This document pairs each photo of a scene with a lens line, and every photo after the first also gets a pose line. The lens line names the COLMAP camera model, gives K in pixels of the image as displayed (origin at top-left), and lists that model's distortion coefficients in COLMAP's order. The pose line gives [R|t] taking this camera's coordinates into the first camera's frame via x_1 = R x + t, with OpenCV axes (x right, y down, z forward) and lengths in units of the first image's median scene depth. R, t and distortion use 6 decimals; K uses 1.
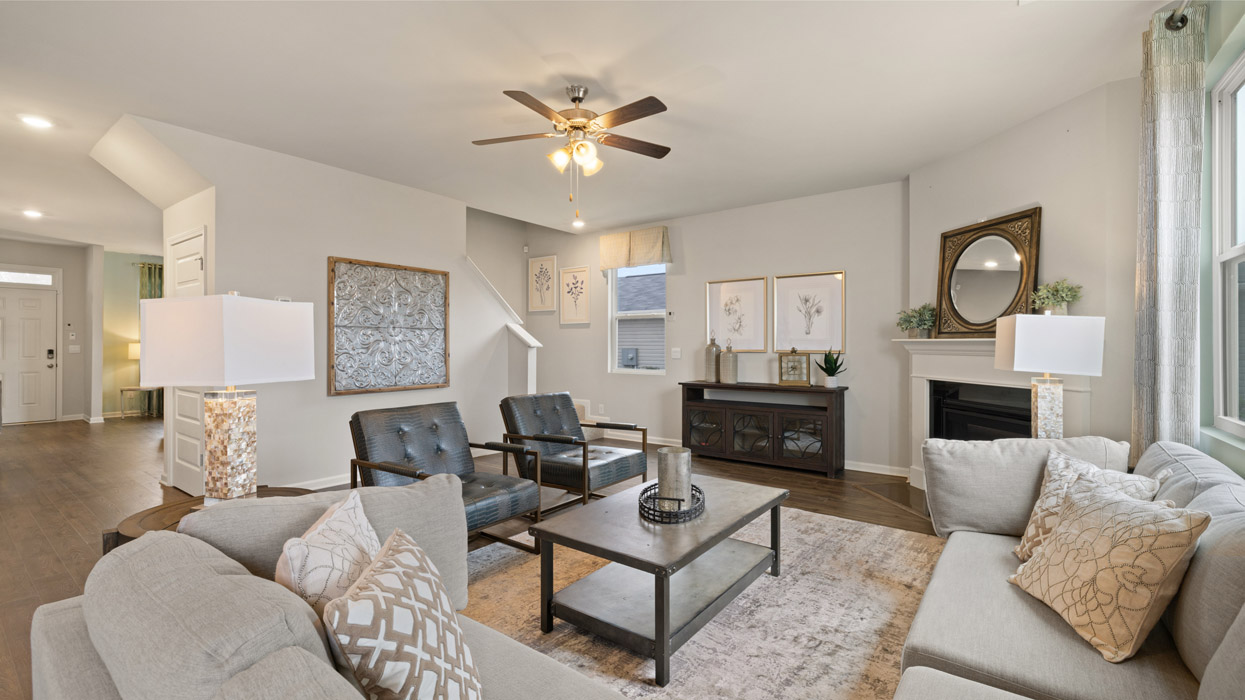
lens RADIAL K [[527.5, 0, 624.5], [0, 527.5, 347.7], [0, 0, 1]] dist [0.001024, 0.000085]
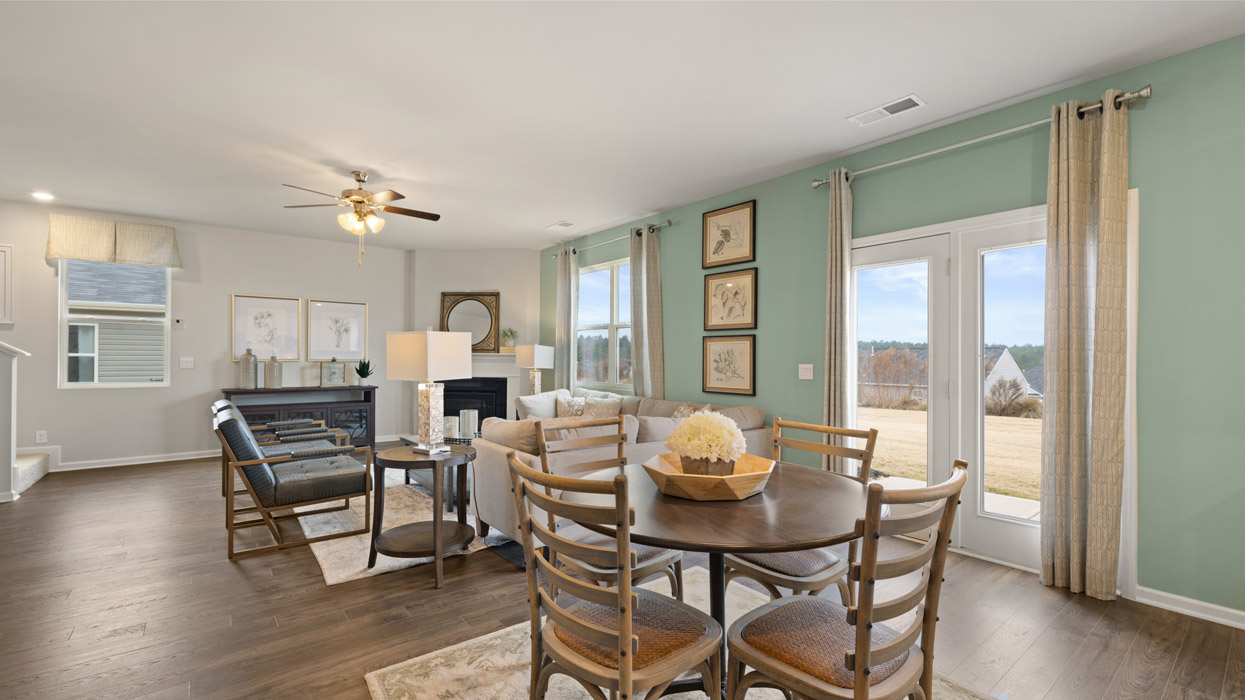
lens RADIAL K [[527.5, 0, 624.4], [0, 527.5, 354.6], [0, 0, 1]] dist [0.001024, 0.000085]
pose [[0.246492, 0.002744, 0.969141, -0.741044], [-0.005013, 0.999986, -0.001556, -0.008479], [-0.969132, -0.004475, 0.246503, -0.011246]]
